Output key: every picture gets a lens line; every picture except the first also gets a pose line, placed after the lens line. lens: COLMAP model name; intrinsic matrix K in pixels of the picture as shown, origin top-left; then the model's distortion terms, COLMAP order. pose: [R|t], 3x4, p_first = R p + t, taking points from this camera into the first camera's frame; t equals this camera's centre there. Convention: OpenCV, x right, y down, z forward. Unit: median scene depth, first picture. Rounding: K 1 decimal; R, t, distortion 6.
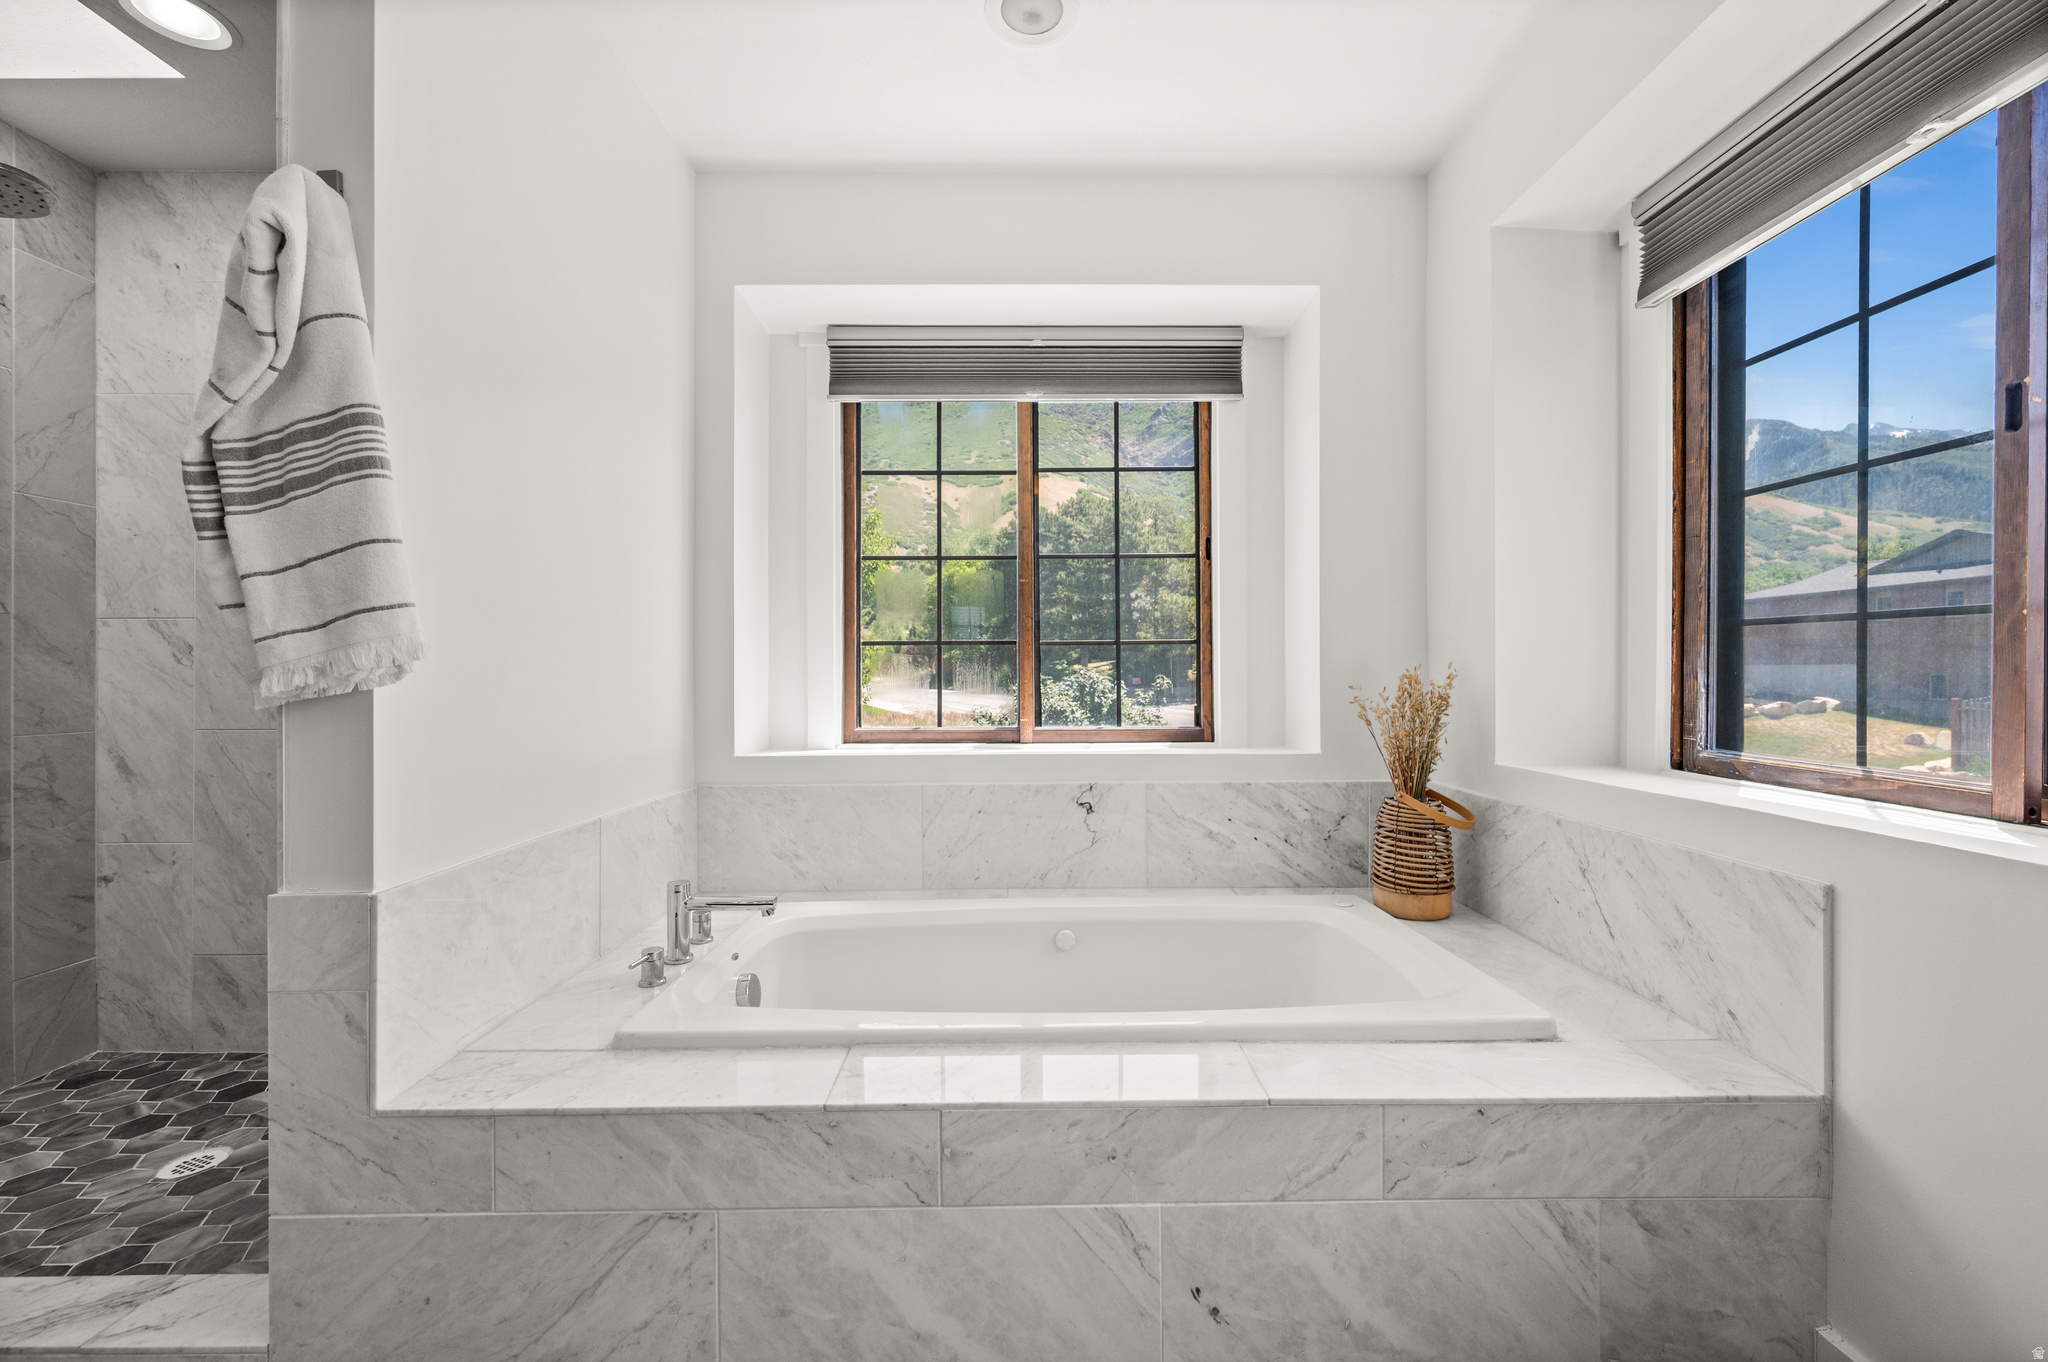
lens RADIAL K [[827.3, 0, 1033.5], [0, 827.3, 673.8], [0, 0, 1]] dist [-0.003668, 0.000034]
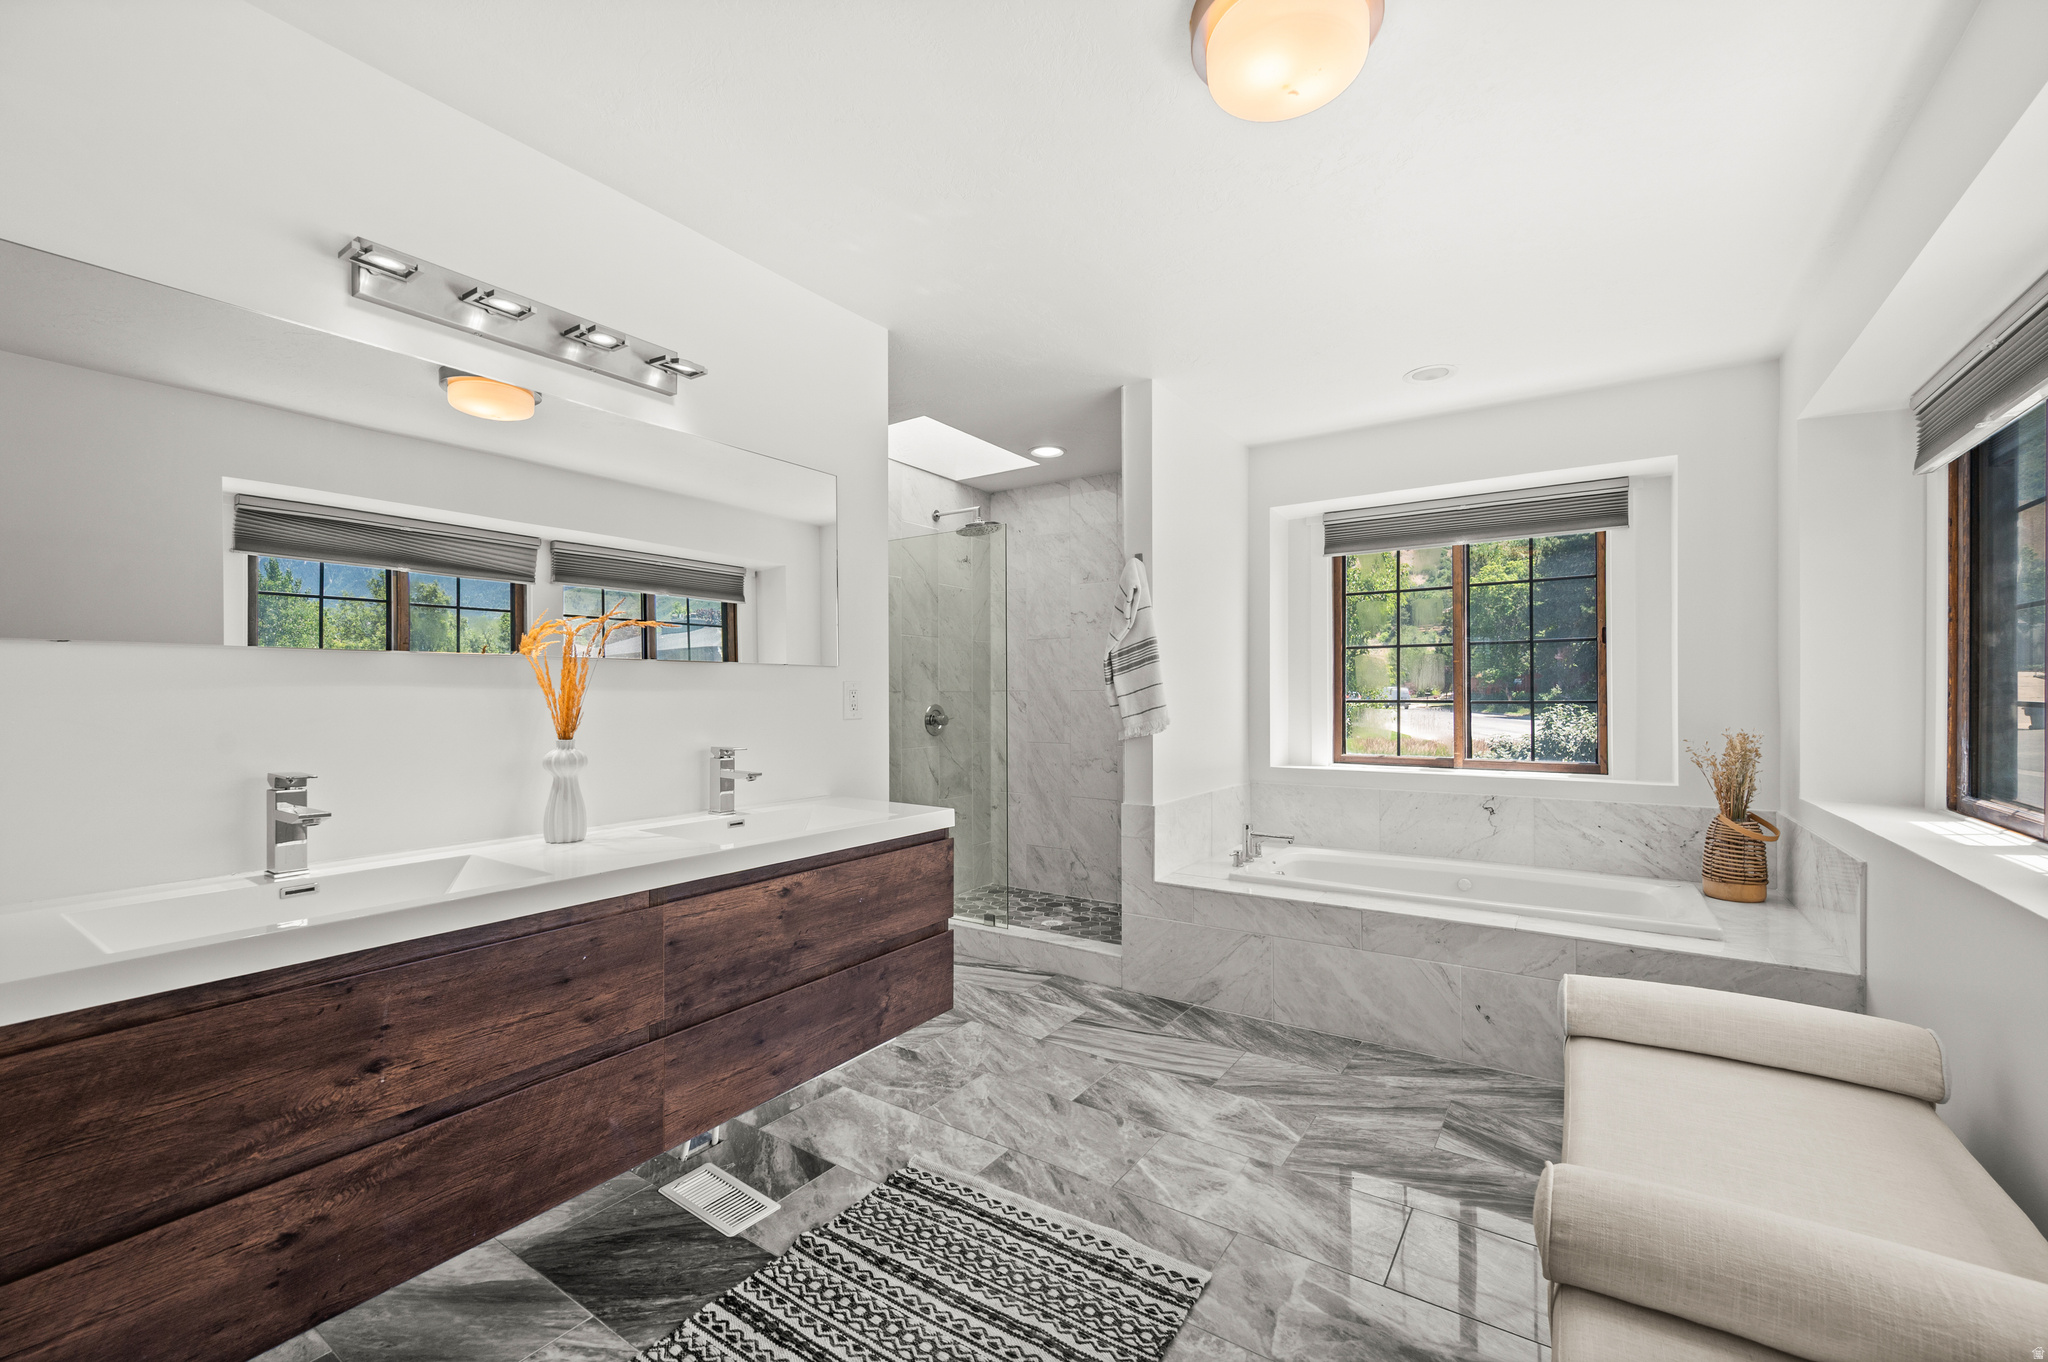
lens RADIAL K [[827.3, 0, 1032.0], [0, 827.3, 686.6], [0, 0, 1]] dist [-0.003668, 0.000034]
pose [[0.823520, -0.003762, -0.567275, 0.286549], [-0.001768, 0.999956, -0.009198, -0.070926], [0.567284, 0.008578, 0.823477, -0.954320]]
